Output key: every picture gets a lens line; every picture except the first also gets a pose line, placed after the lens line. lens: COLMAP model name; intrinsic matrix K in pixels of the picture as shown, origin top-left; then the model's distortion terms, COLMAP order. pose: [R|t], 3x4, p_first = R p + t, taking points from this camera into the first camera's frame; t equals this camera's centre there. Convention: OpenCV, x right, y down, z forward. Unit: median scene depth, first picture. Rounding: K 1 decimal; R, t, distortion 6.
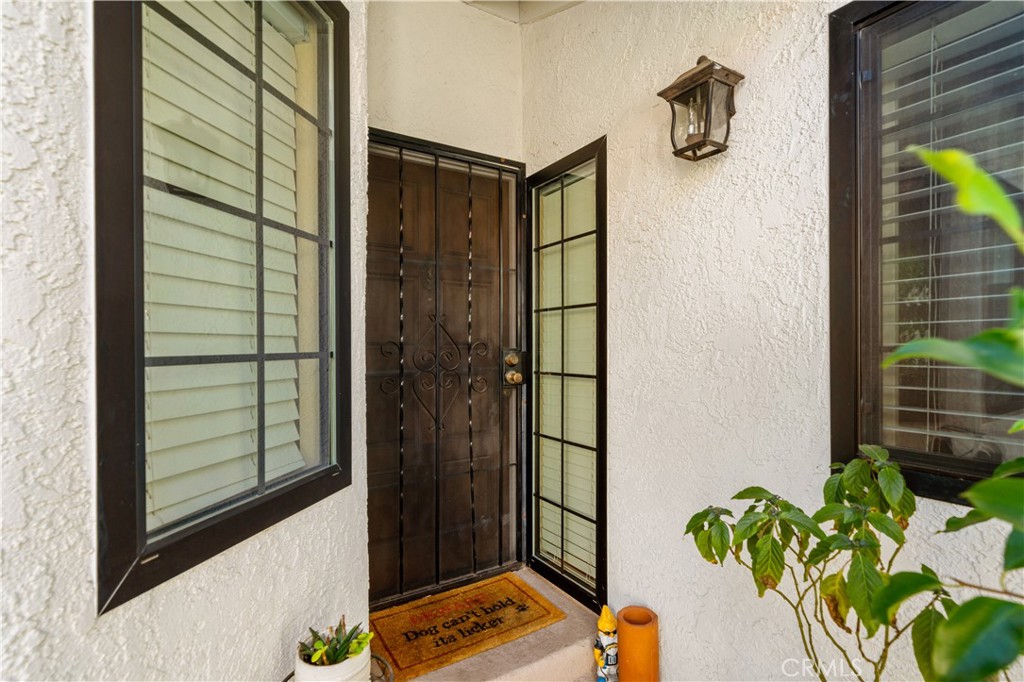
lens RADIAL K [[471.6, 0, 523.3], [0, 471.6, 348.5], [0, 0, 1]] dist [0.000508, -0.000044]
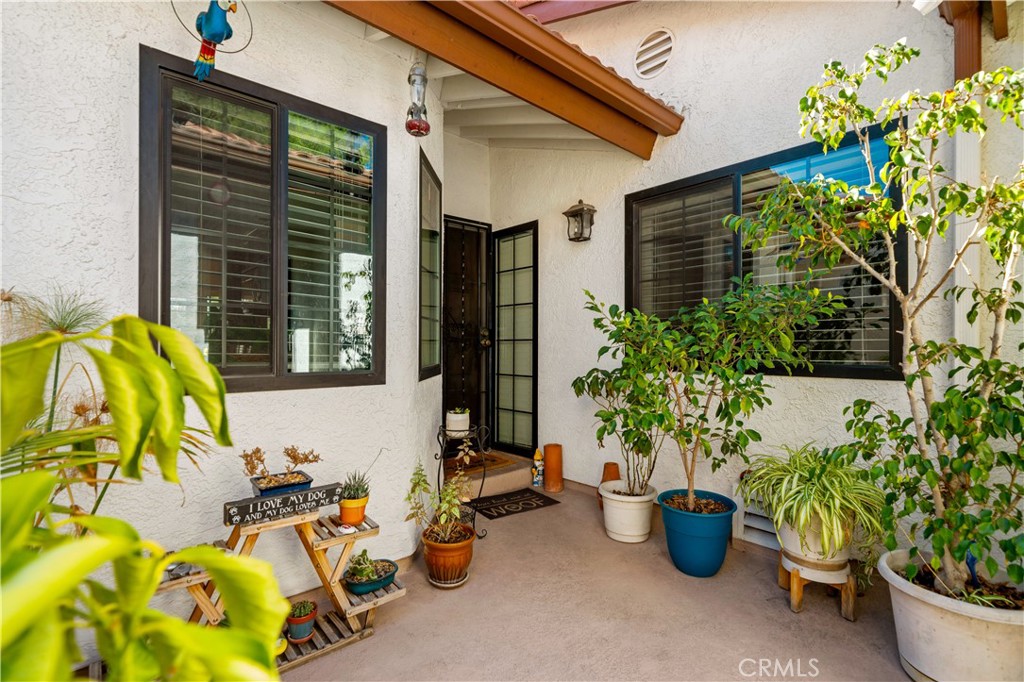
lens RADIAL K [[466.1, 0, 510.5], [0, 466.1, 346.0], [0, 0, 1]] dist [0.002908, -0.000337]
pose [[0.987395, 0.004178, 0.158222, -0.239591], [-0.003744, 0.999988, -0.003038, 0.090100], [-0.158233, 0.002408, 0.987399, -0.897442]]
